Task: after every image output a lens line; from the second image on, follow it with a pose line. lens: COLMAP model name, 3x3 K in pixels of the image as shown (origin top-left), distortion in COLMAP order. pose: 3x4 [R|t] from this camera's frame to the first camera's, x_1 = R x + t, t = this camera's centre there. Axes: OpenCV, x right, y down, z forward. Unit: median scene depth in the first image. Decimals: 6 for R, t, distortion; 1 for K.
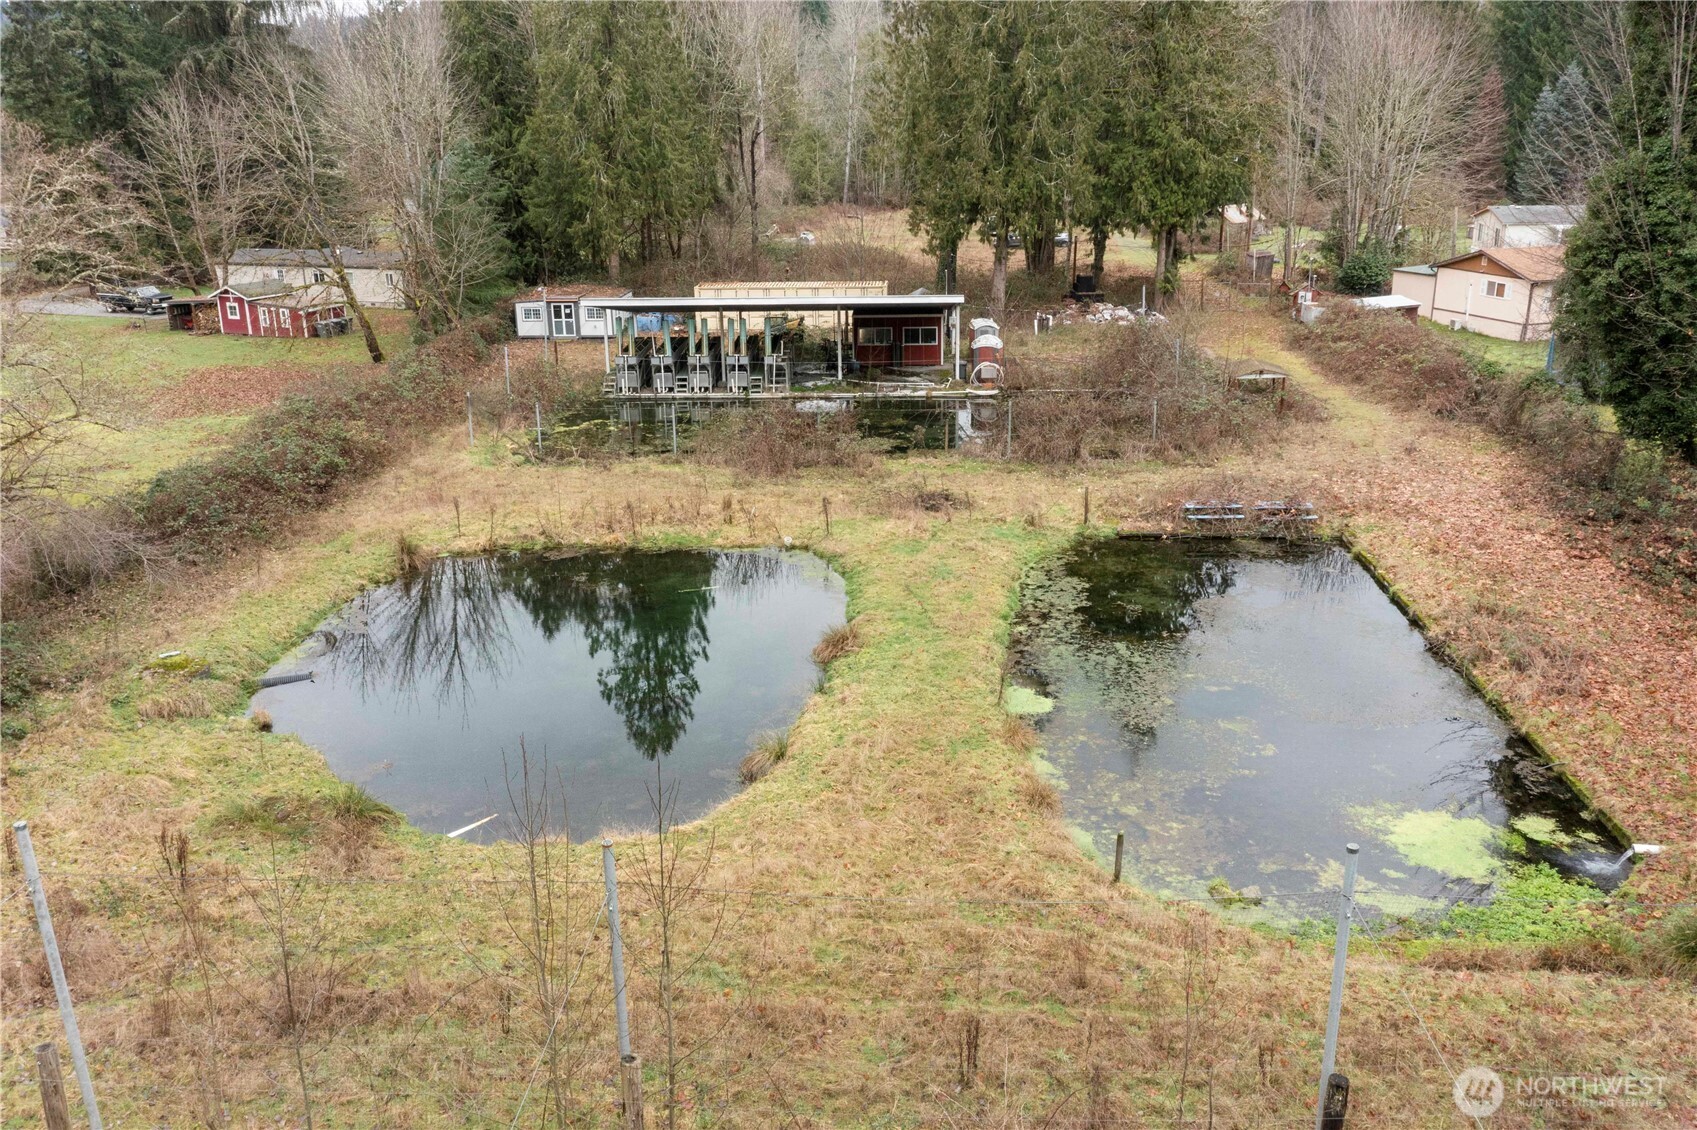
lens RADIAL K [[1365.4, 0, 848.5], [0, 1365.4, 565.0], [0, 0, 1]] dist [-0.001134, 0.005756]
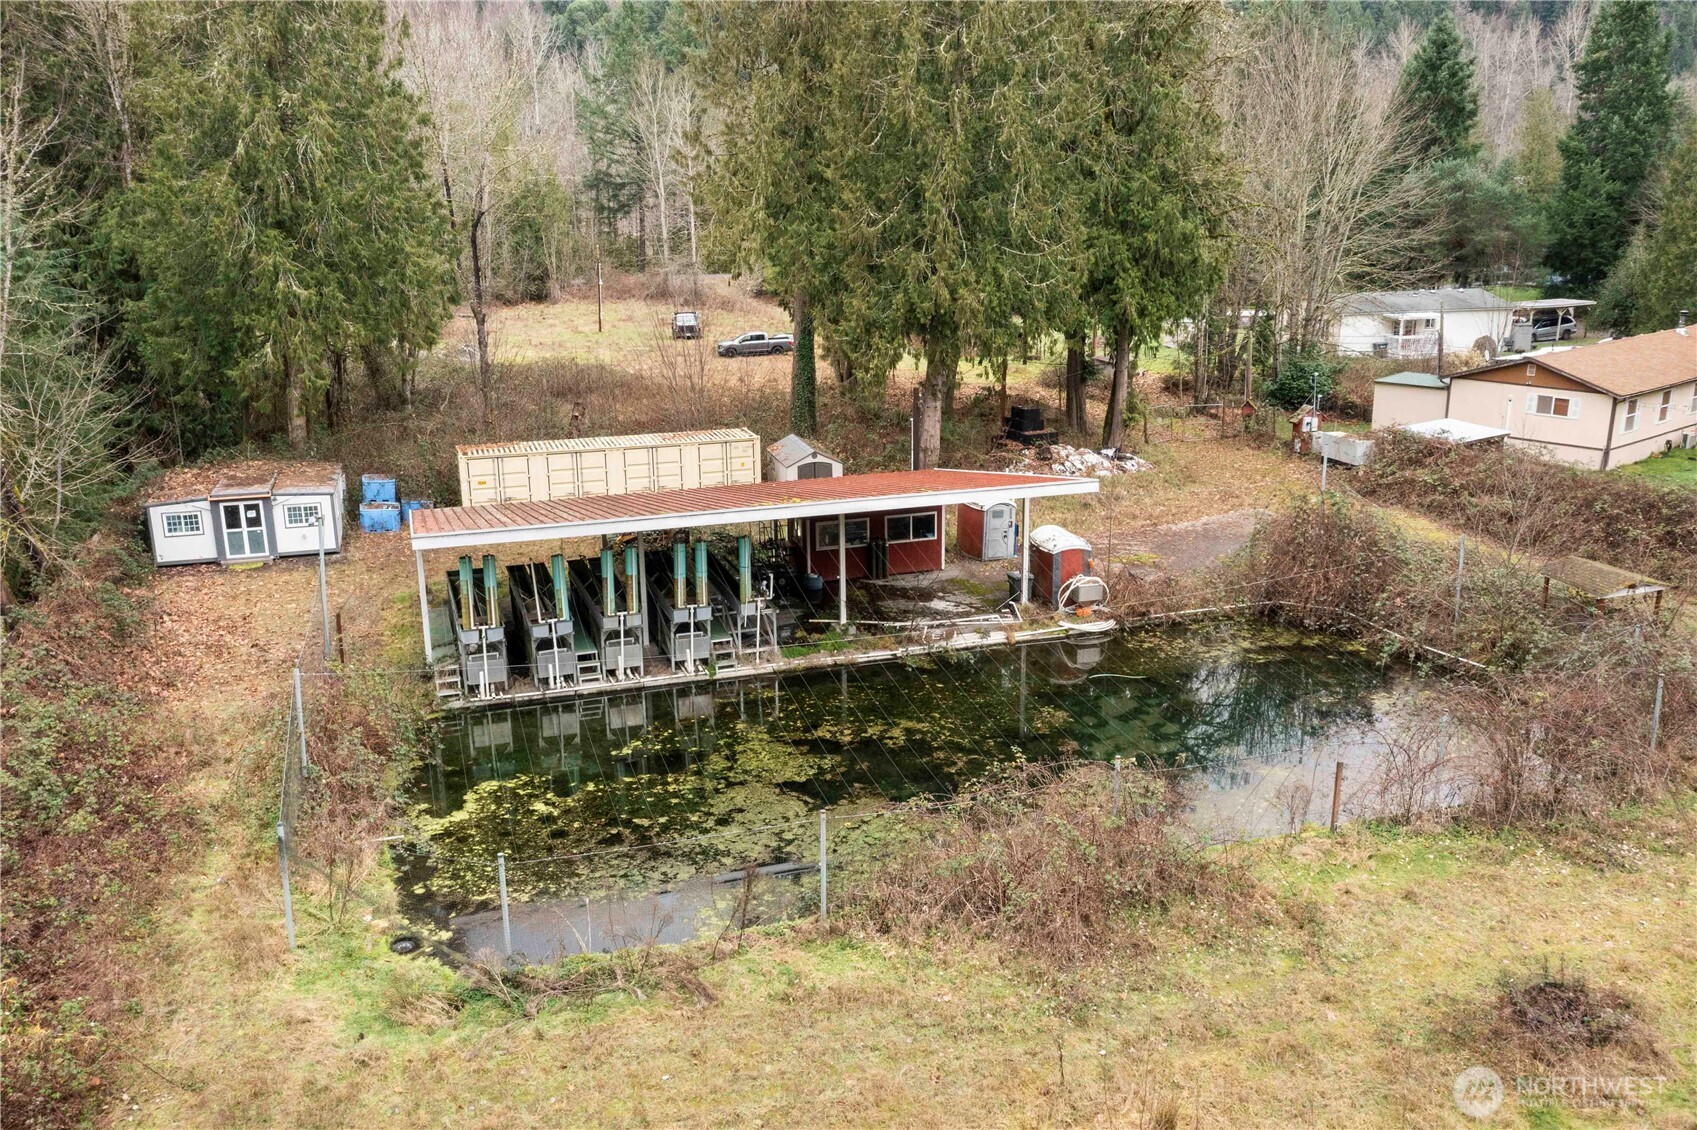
lens RADIAL K [[1365.4, 0, 848.5], [0, 1365.4, 565.0], [0, 0, 1]] dist [-0.001134, 0.005756]
pose [[0.933348, -0.089670, 0.347592, -0.188607], [0.109059, 0.993362, -0.036583, -0.126617], [-0.342004, 0.072052, 0.936932, 0.407922]]
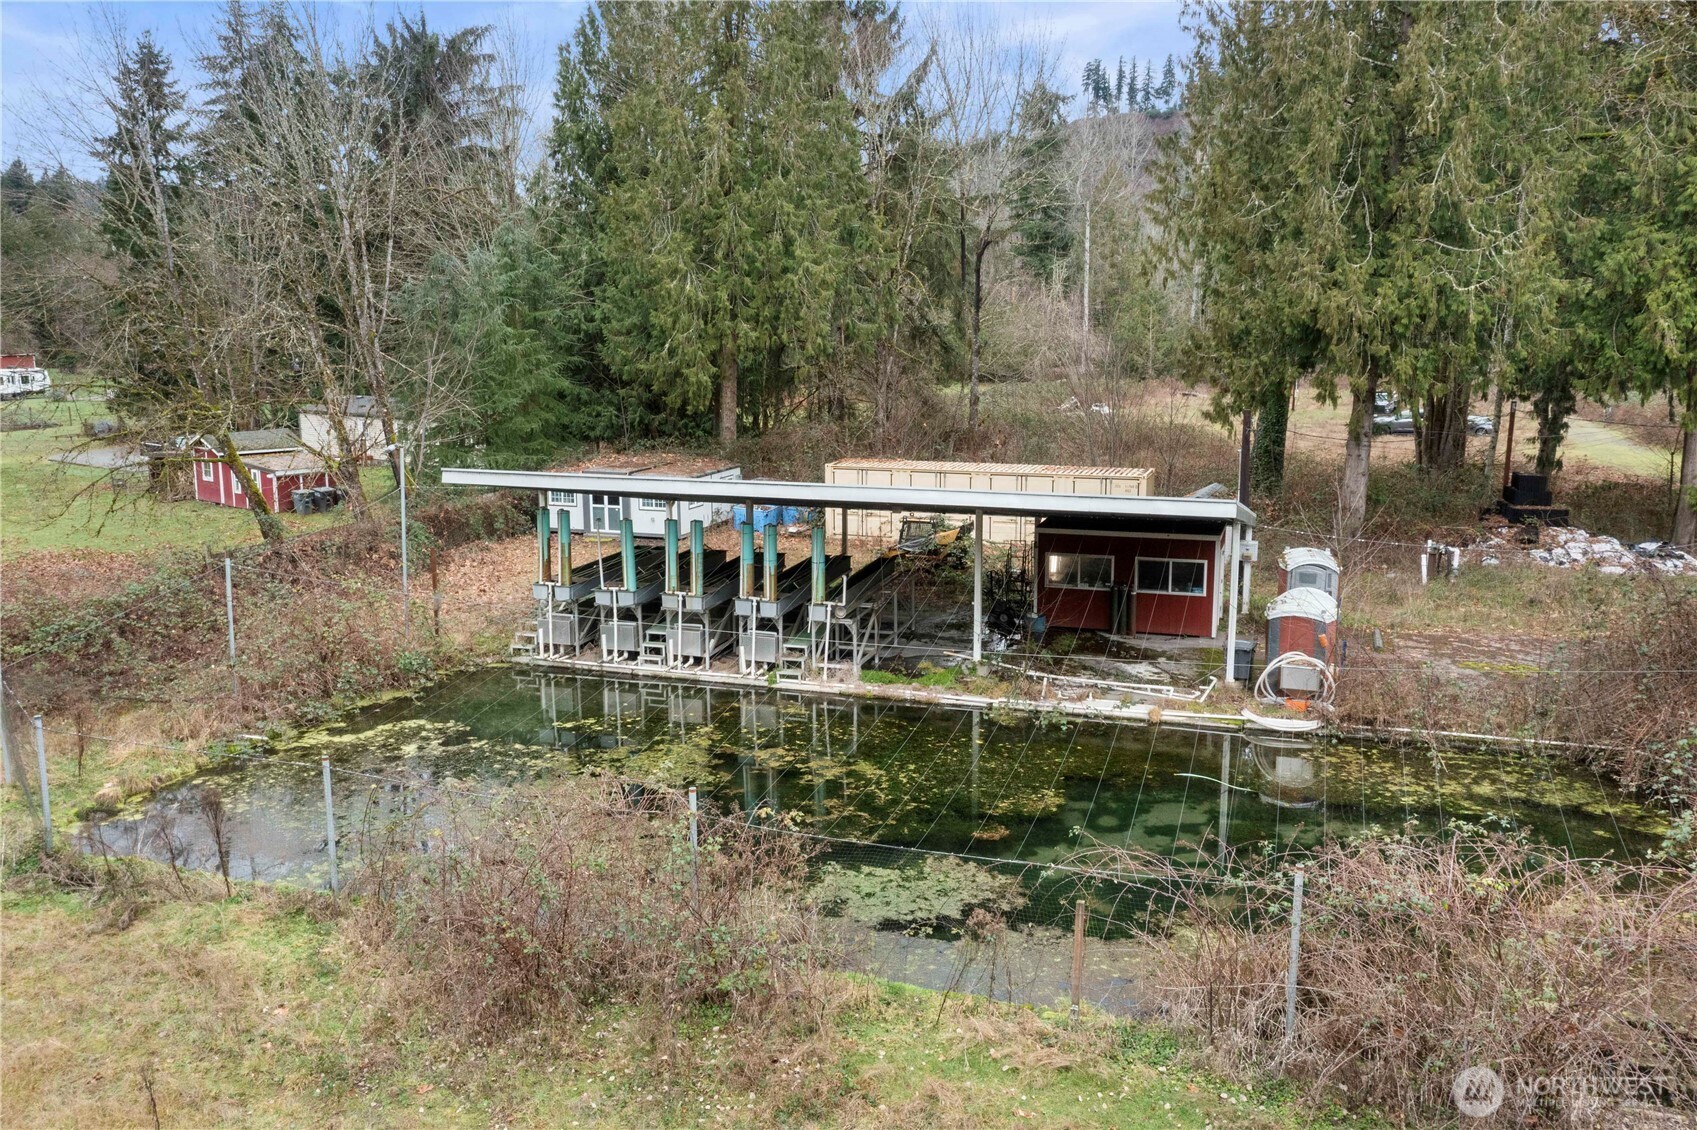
lens RADIAL K [[1368.2, 0, 848.5], [0, 1368.2, 565.0], [0, 0, 1]] dist [0.001164, 0.005806]
pose [[0.962283, 0.062693, -0.264730, 0.069091], [-0.097790, 0.987757, -0.121543, -0.097004], [0.253869, 0.142847, 0.956632, 0.479830]]
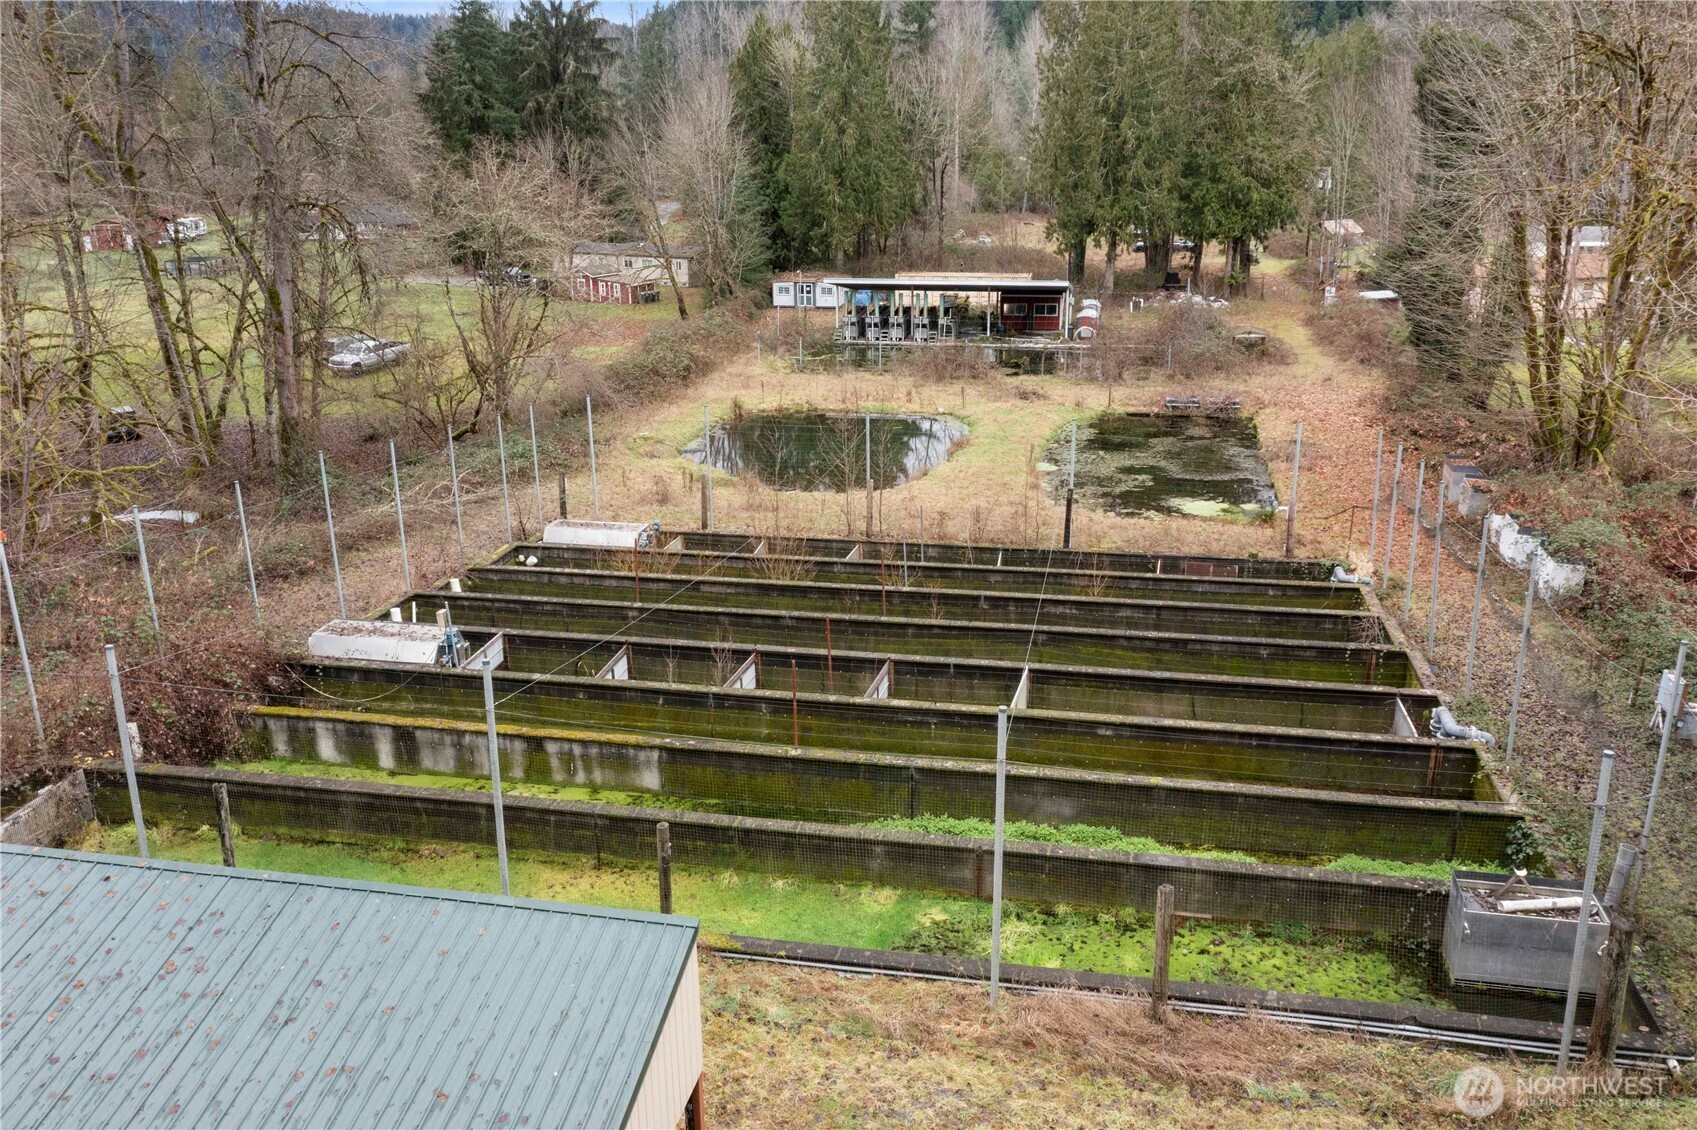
lens RADIAL K [[1365.4, 0, 848.5], [0, 1365.4, 565.0], [0, 0, 1]] dist [-0.001134, 0.005756]
pose [[0.989748, 0.049660, -0.133911, 0.051148], [-0.049597, 0.998762, 0.003813, 0.109857], [0.133934, 0.002868, 0.990986, -0.478195]]
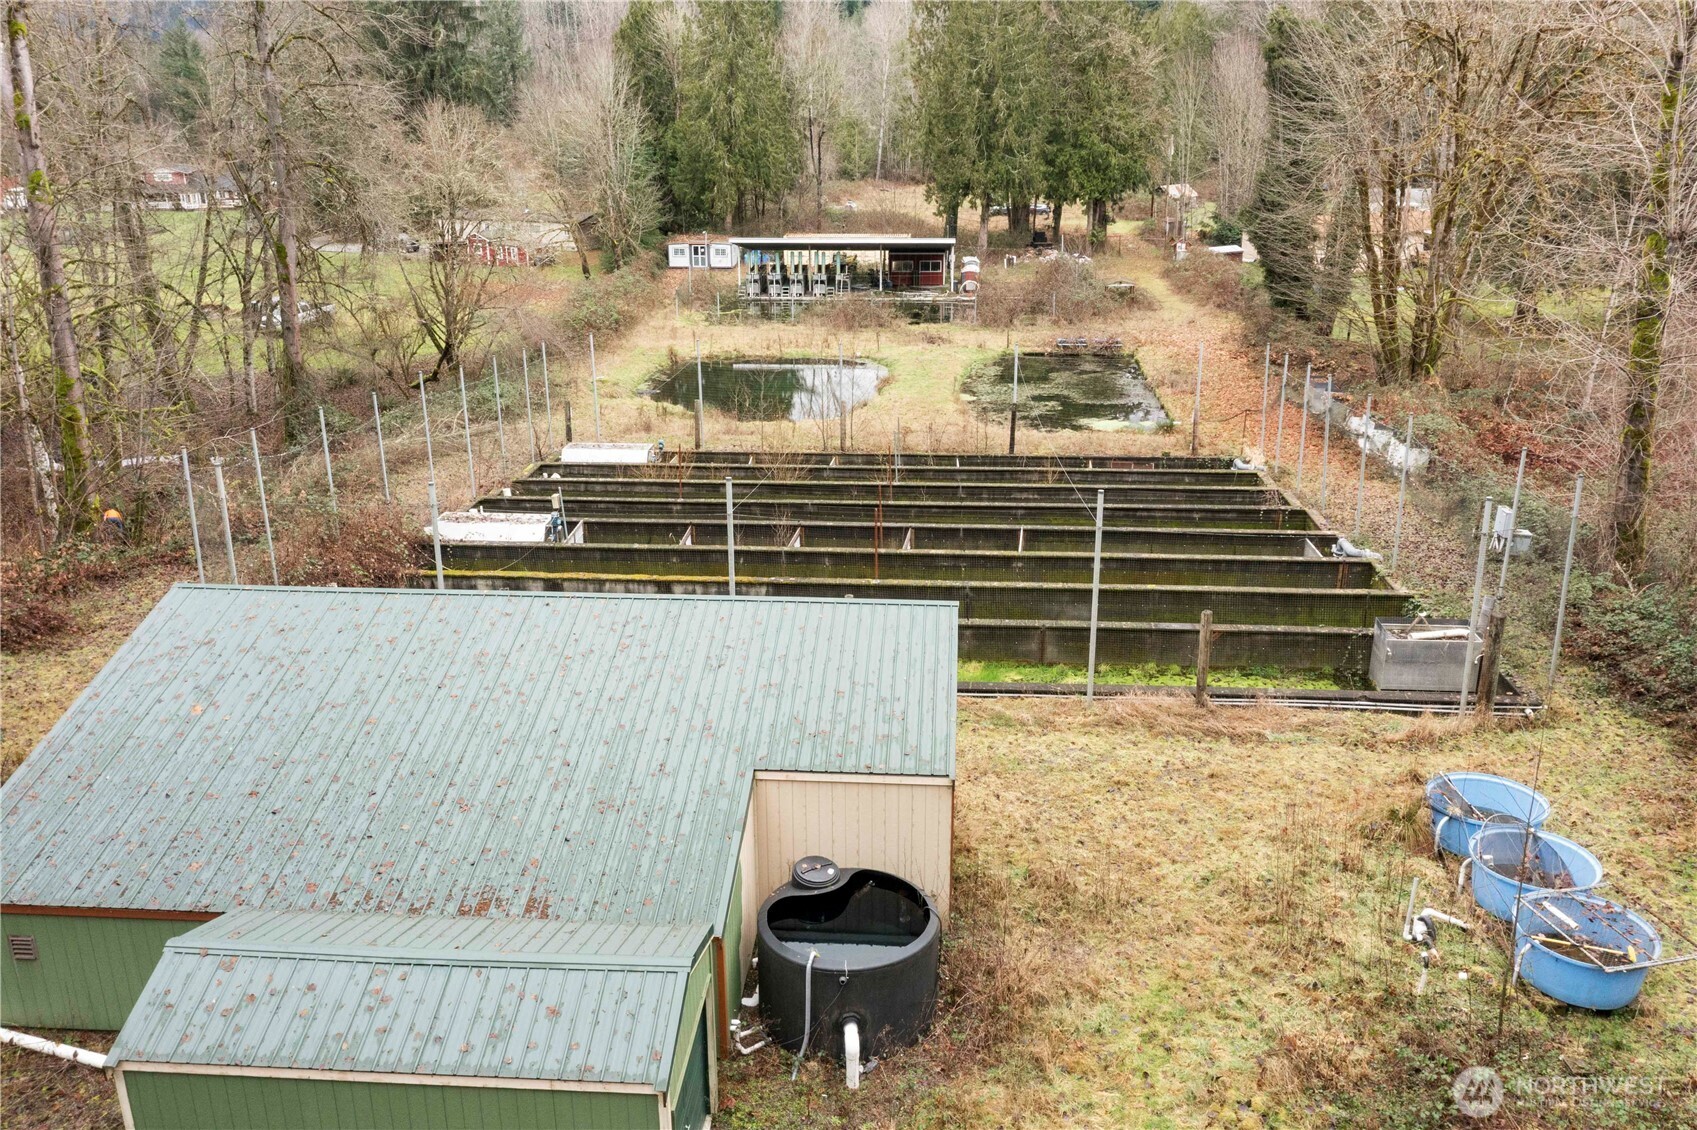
lens RADIAL K [[1368.2, 0, 848.5], [0, 1368.2, 565.0], [0, 0, 1]] dist [0.001164, 0.005806]
pose [[0.999787, 0.015376, -0.013783, -0.015789], [-0.015111, 0.999702, 0.019173, 0.149360], [0.014074, -0.018961, 0.999721, -0.598171]]
